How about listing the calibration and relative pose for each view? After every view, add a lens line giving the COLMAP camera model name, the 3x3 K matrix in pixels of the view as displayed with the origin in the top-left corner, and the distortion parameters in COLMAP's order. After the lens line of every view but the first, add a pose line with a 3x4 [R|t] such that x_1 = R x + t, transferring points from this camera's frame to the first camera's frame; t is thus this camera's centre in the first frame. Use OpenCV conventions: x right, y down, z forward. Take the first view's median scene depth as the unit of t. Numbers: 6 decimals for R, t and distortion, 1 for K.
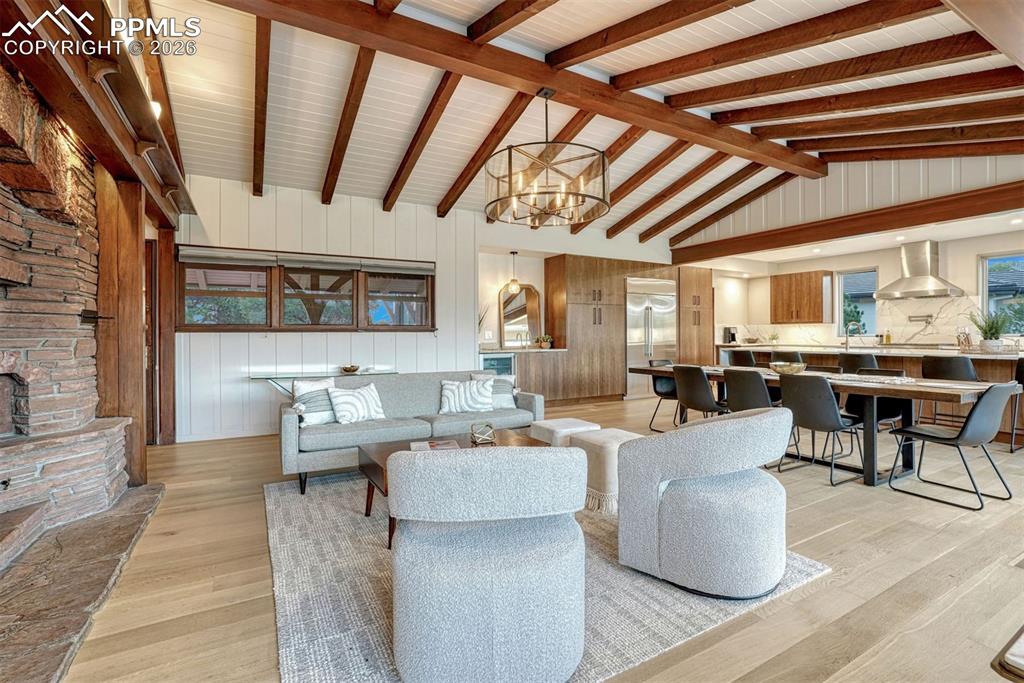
lens RADIAL K [[467.0, 0, 513.6], [0, 467.0, 334.8], [0, 0, 1]] dist [-0.030242, 0.011002]
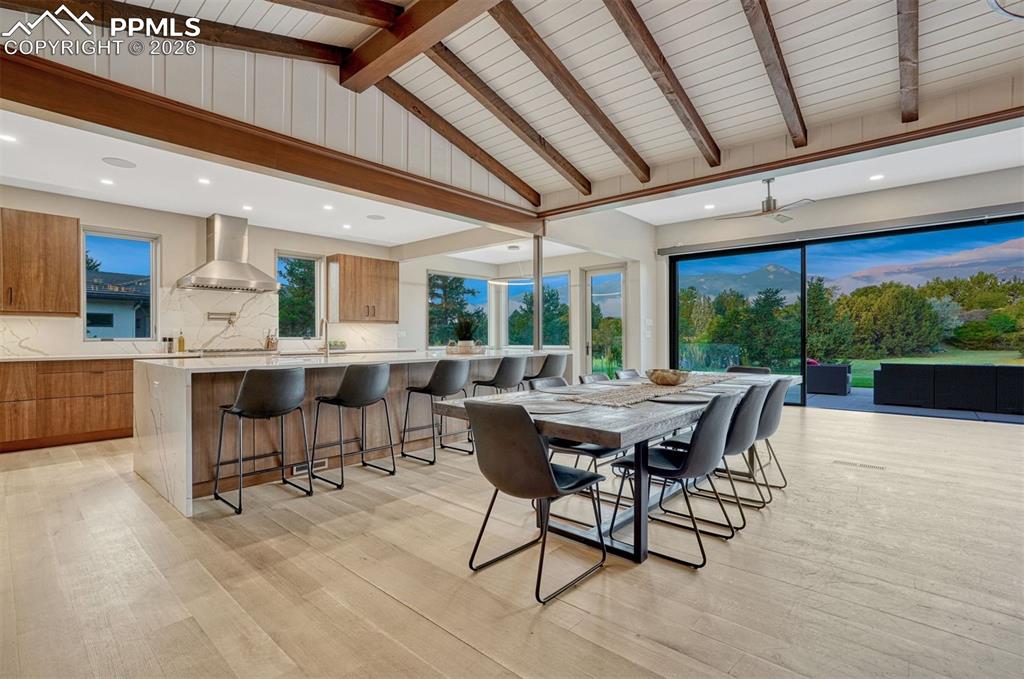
lens RADIAL K [[467.0, 0, 513.9], [0, 467.0, 342.2], [0, 0, 1]] dist [-0.030242, 0.011002]
pose [[-0.330116, 0.001320, 0.943940, -0.016574], [0.012407, 0.999919, 0.002940, 0.011865], [-0.943859, 0.012682, -0.330105, 0.778677]]
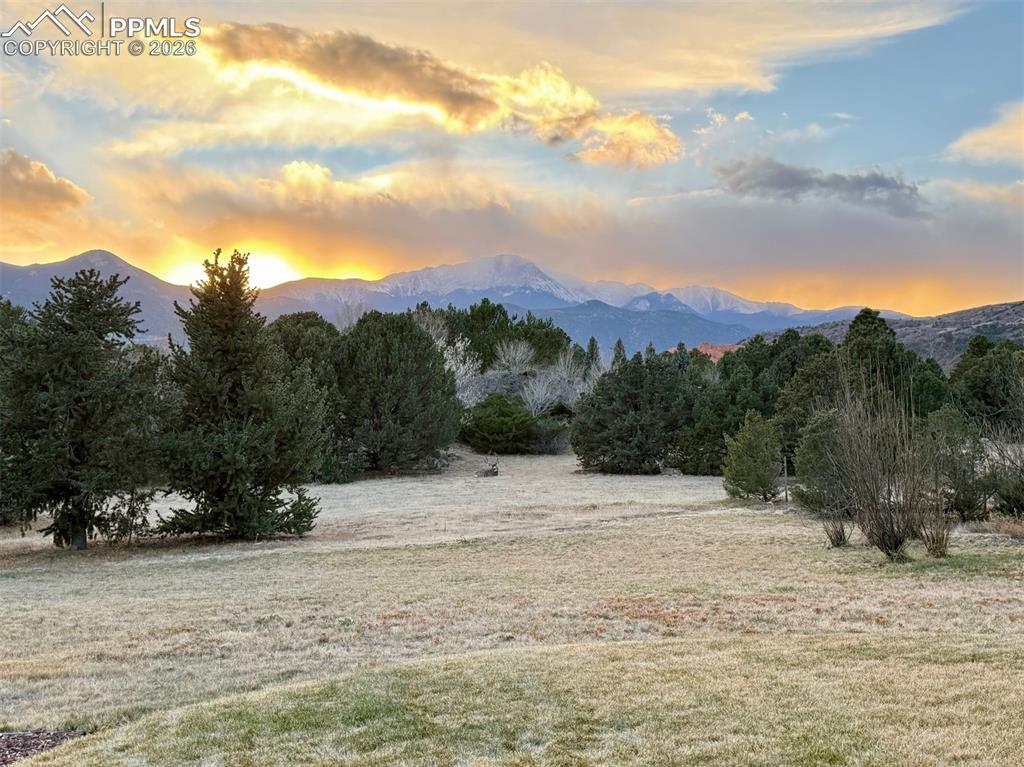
lens RADIAL K [[1136.2, 0, 517.7], [0, 1136.2, 376.3], [0, 0, 1]] dist [0.057181, 0.000000]
pose [[-0.929079, 0.023562, 0.369130, 0.953381], [0.011252, 0.999308, -0.035465, -0.023304], [-0.369710, -0.028796, -0.928701, -0.321294]]
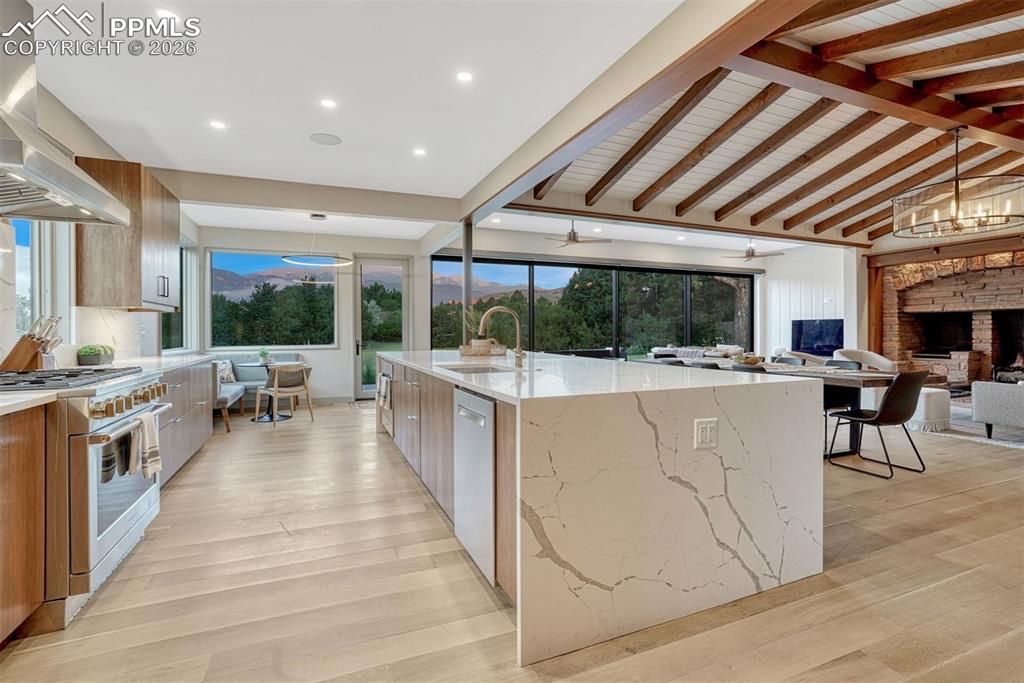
lens RADIAL K [[487.0, 0, 516.9], [0, 487.0, 332.8], [0, 0, 1]] dist [-0.041471, 0.021315]
pose [[-0.993964, 0.013213, 0.108912, 0.547268], [0.014302, 0.999855, 0.009220, -0.002167], [-0.108774, 0.010722, -0.994009, 1.200647]]
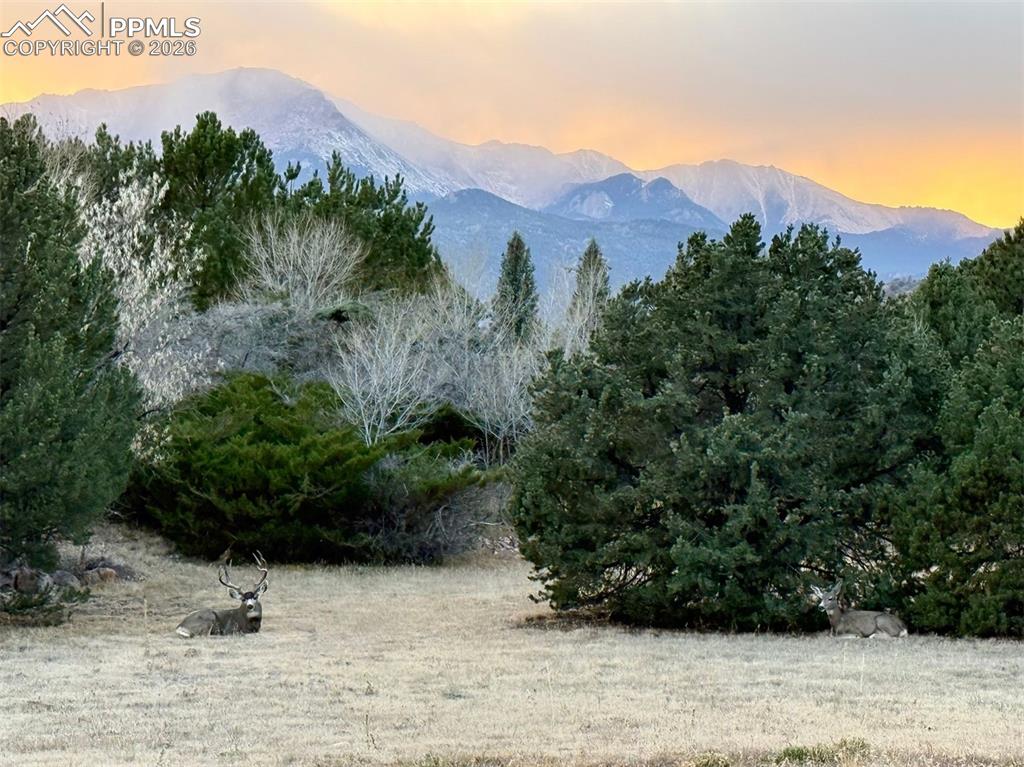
lens RADIAL K [[2887.8, 0, 515.2], [0, 2887.8, 384.8], [0, 0, 1]] dist [0.108556, 0.000000]
pose [[-0.956696, 0.008061, 0.290976, 1.641928], [-0.002060, 0.999404, -0.034461, 0.063960], [-0.291081, -0.033568, -0.956109, -1.805720]]
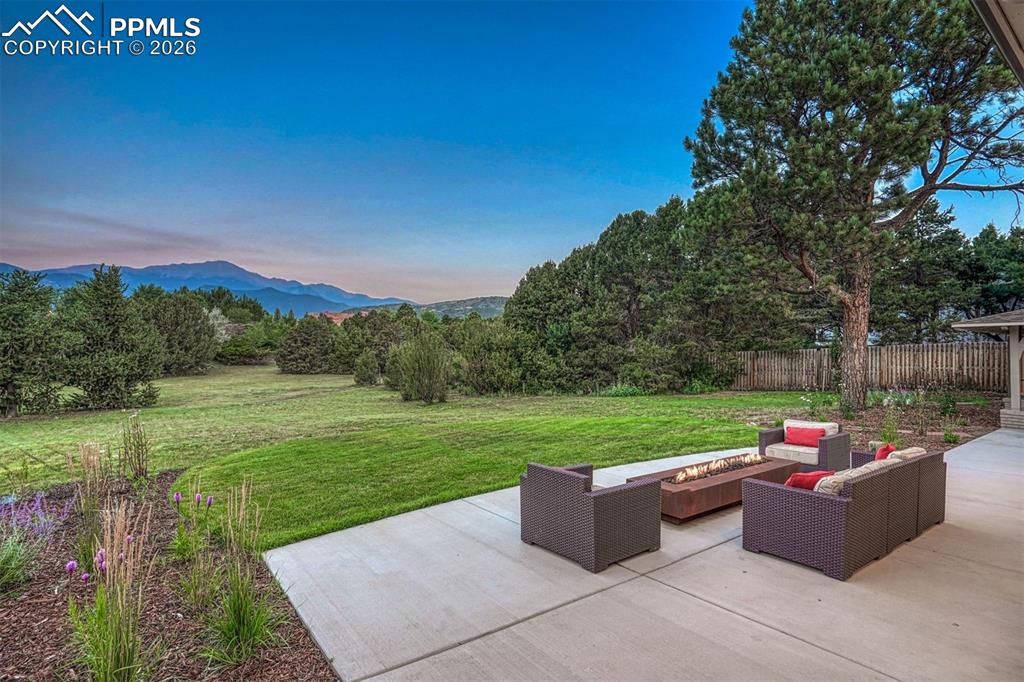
lens RADIAL K [[520.6, 0, 510.2], [0, 520.6, 337.1], [0, 0, 1]] dist [-0.027751, 0.019571]
pose [[-0.992073, -0.006498, -0.125491, 1.014398], [-0.004231, 0.999823, -0.018325, -0.052239], [0.125588, -0.017648, -0.991926, 0.176516]]
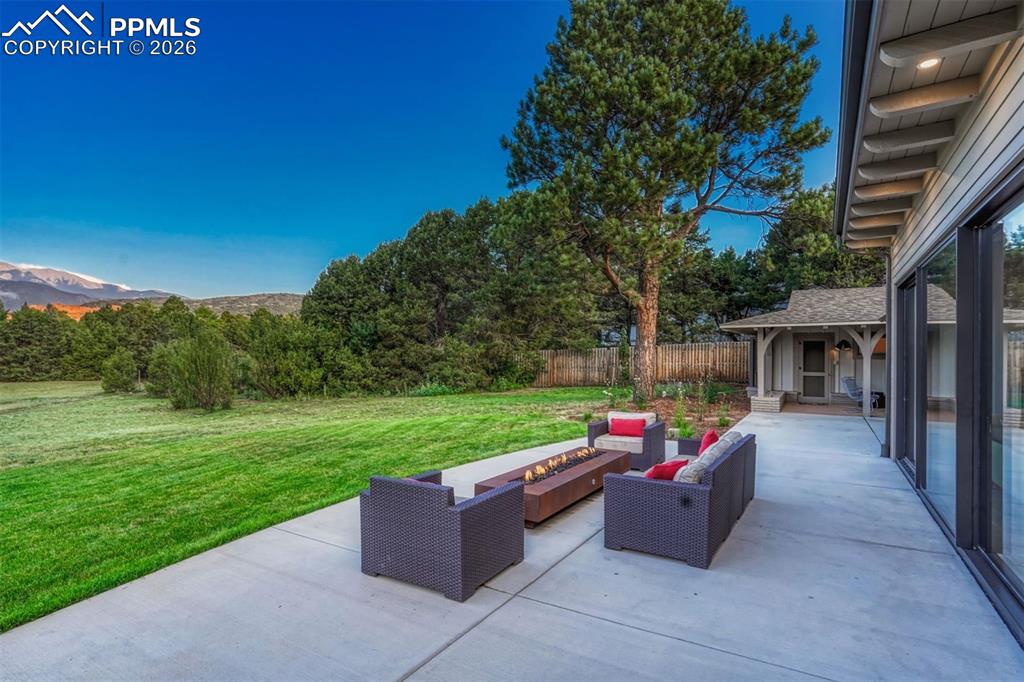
lens RADIAL K [[520.6, 0, 508.4], [0, 520.6, 351.0], [0, 0, 1]] dist [-0.027751, 0.019571]
pose [[-0.875709, -0.003223, -0.482829, 1.036275], [-0.006020, 0.999973, 0.004244, -0.040663], [0.482803, 0.006623, -0.875704, 0.081954]]
